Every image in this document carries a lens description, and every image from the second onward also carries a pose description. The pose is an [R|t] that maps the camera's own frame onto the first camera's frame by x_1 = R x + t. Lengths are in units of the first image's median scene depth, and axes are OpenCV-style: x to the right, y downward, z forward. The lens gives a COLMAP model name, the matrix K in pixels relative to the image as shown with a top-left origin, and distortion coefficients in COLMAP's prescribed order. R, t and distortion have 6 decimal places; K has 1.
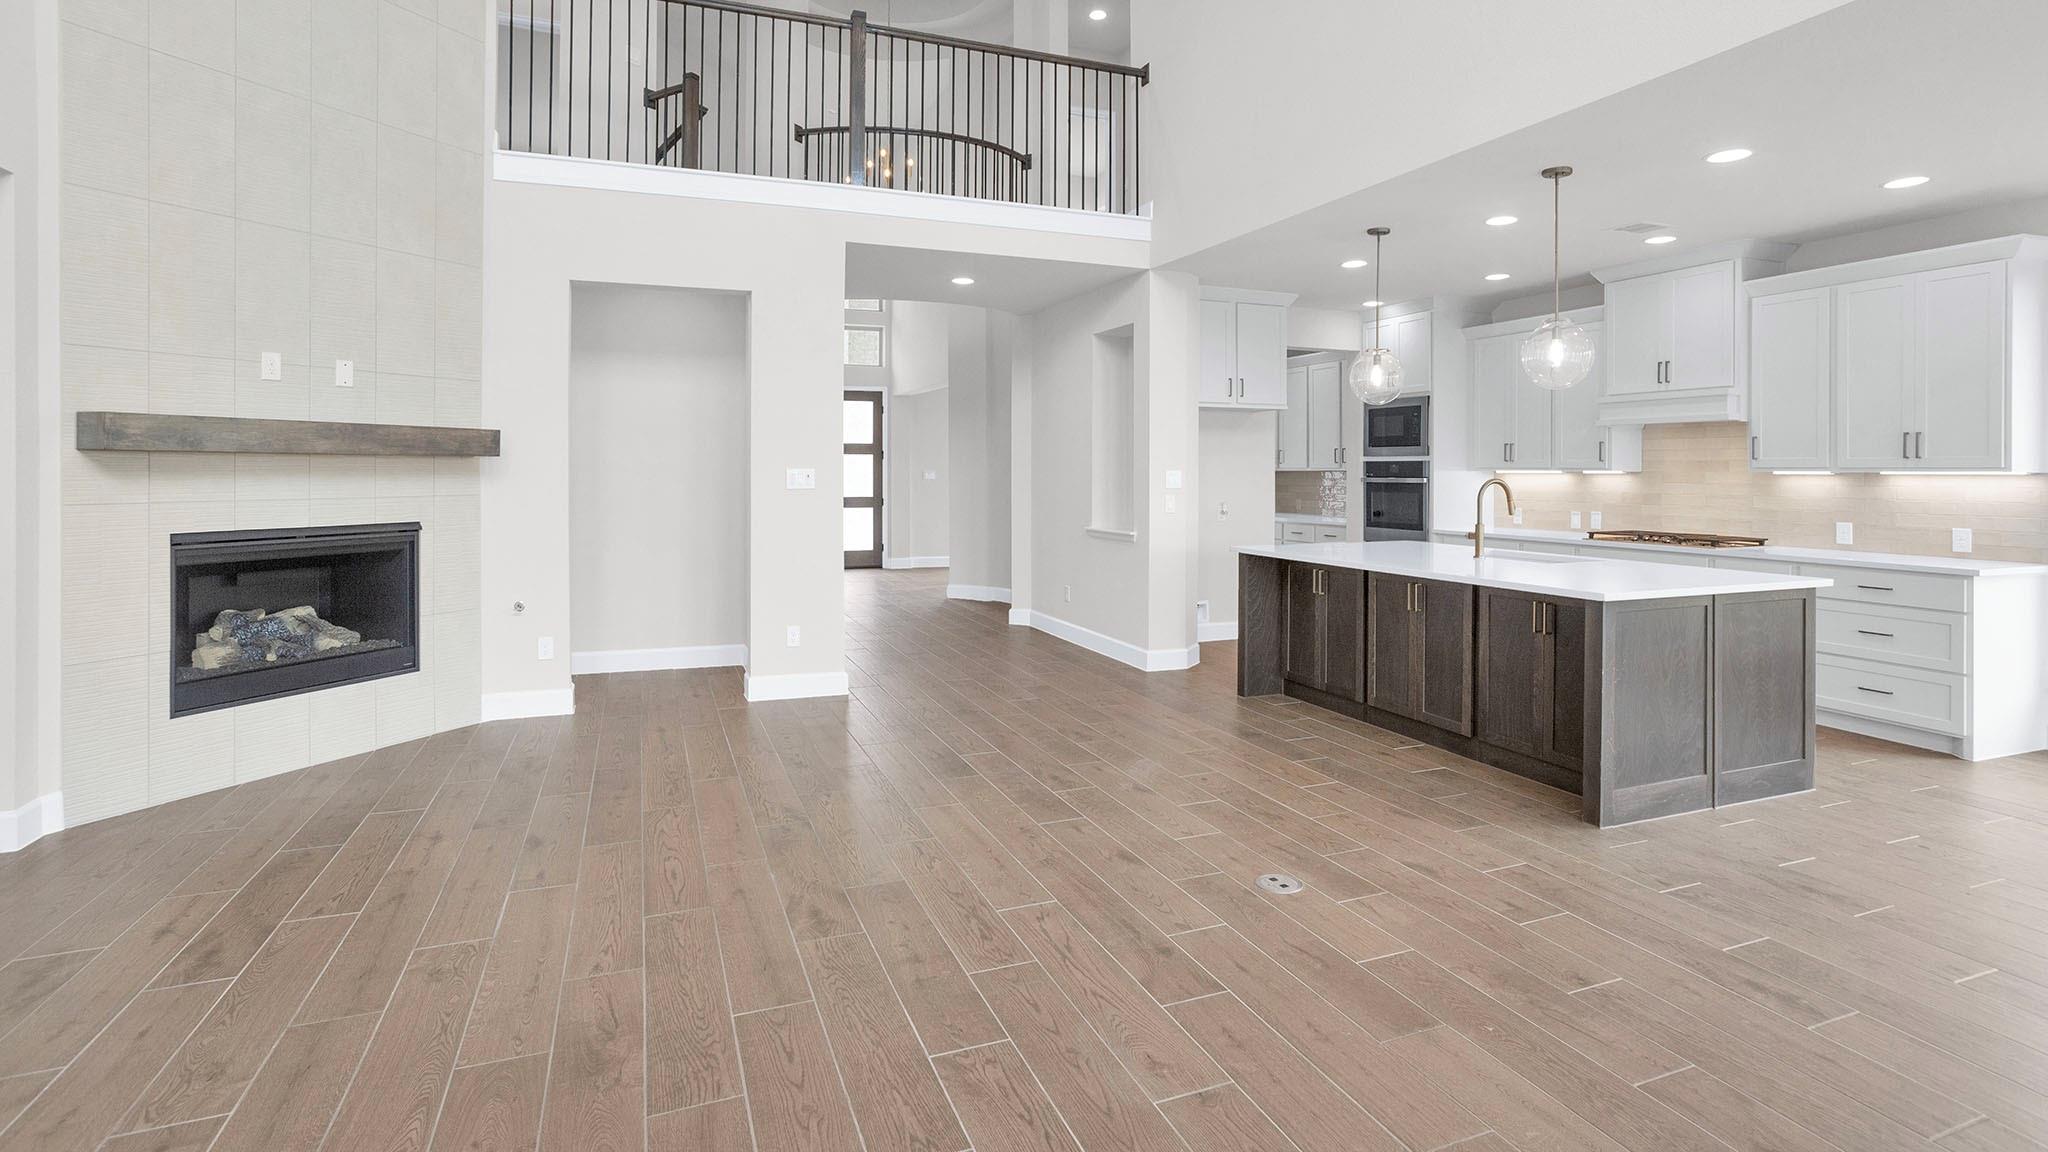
lens RADIAL K [[1015.7, 0, 1064.6], [0, 1015.7, 472.7], [0, 0, 1]] dist [-0.000577, 0.027146]
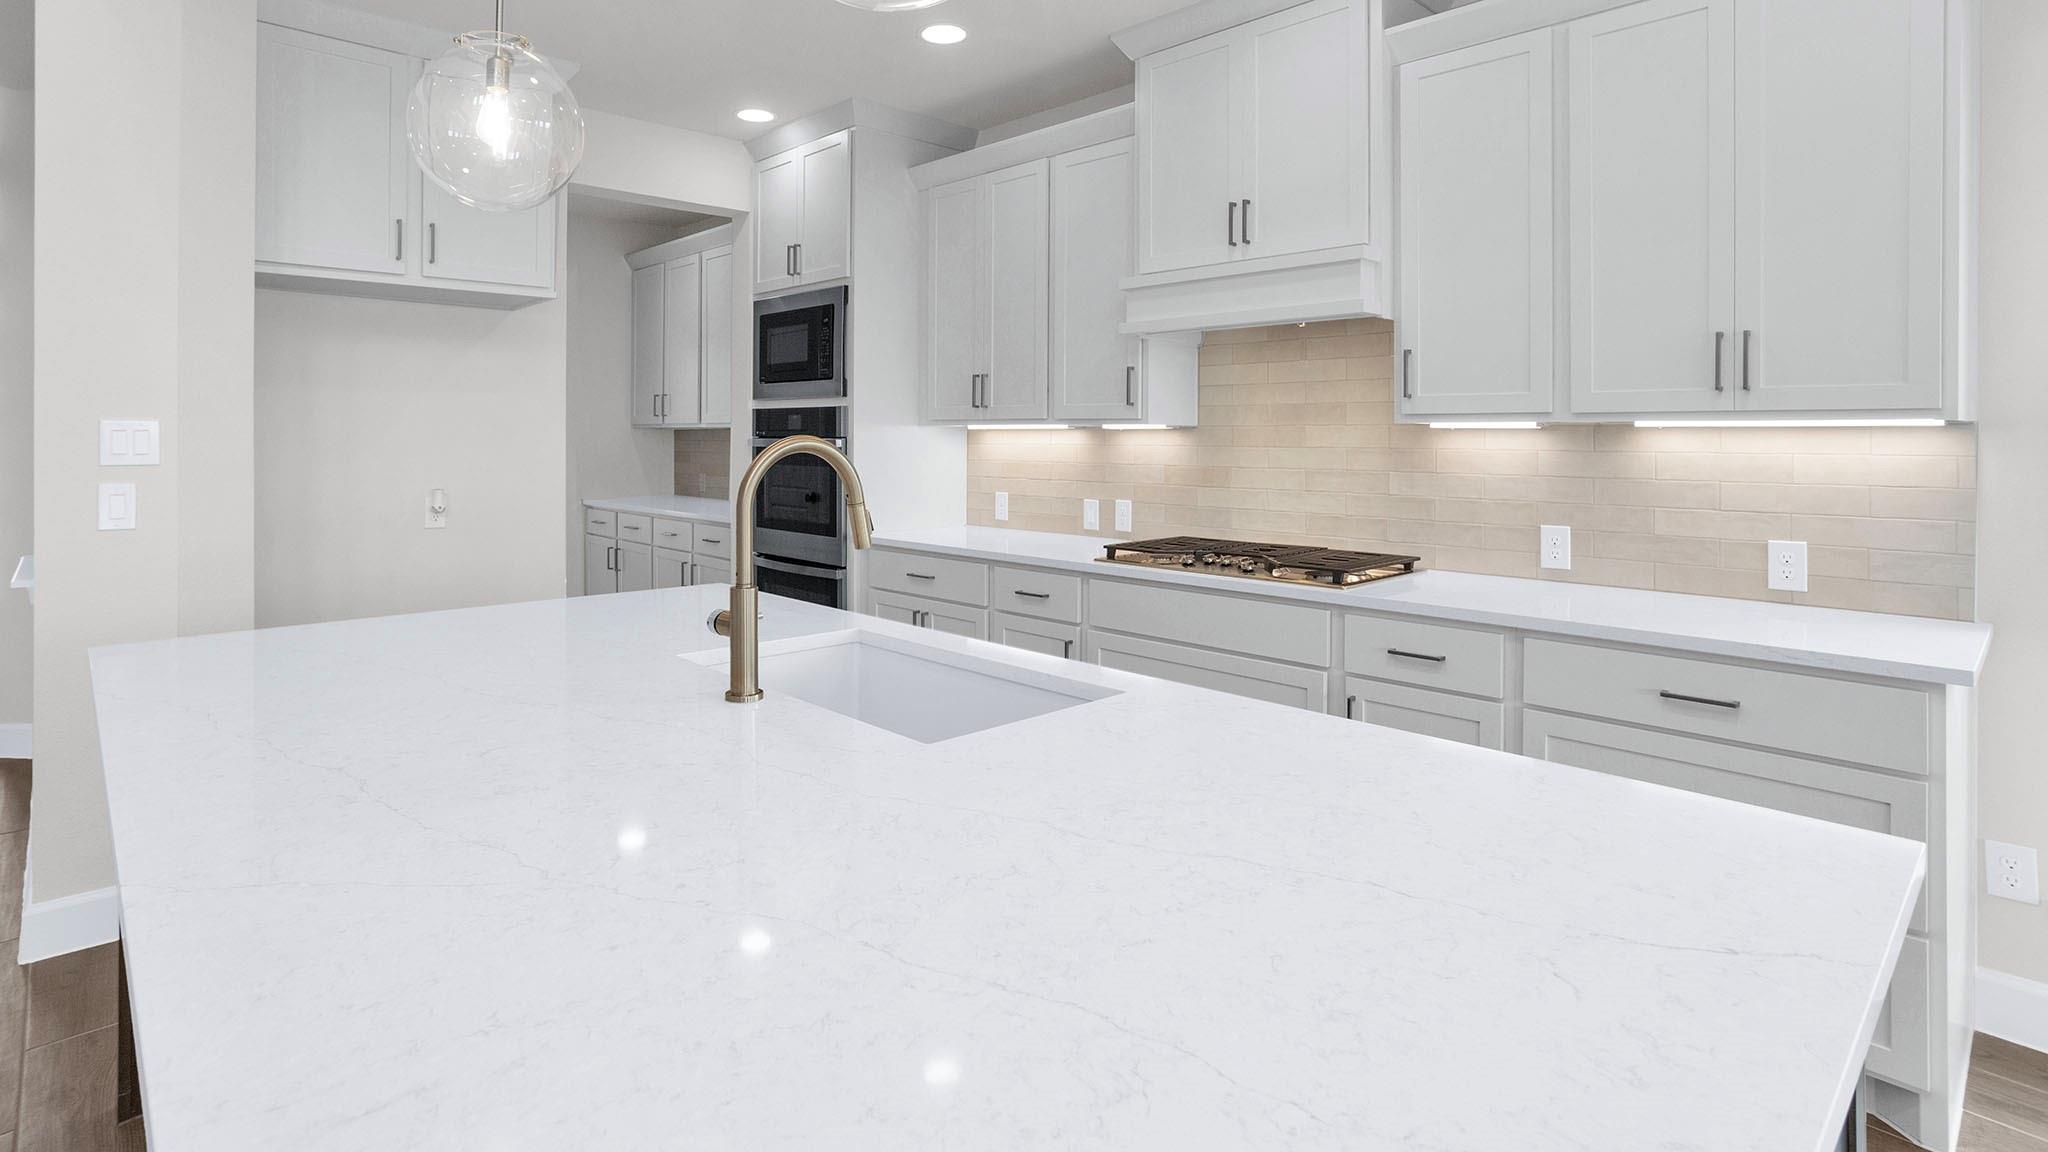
lens RADIAL K [[1004.9, 0, 1021.8], [0, 1004.9, 445.6], [0, 0, 1]] dist [-0.000425, 0.000008]
pose [[0.934531, -0.004152, 0.355859, 0.299345], [0.000673, 0.999951, 0.009899, 0.004283], [-0.355882, -0.009011, 0.934487, 0.551736]]
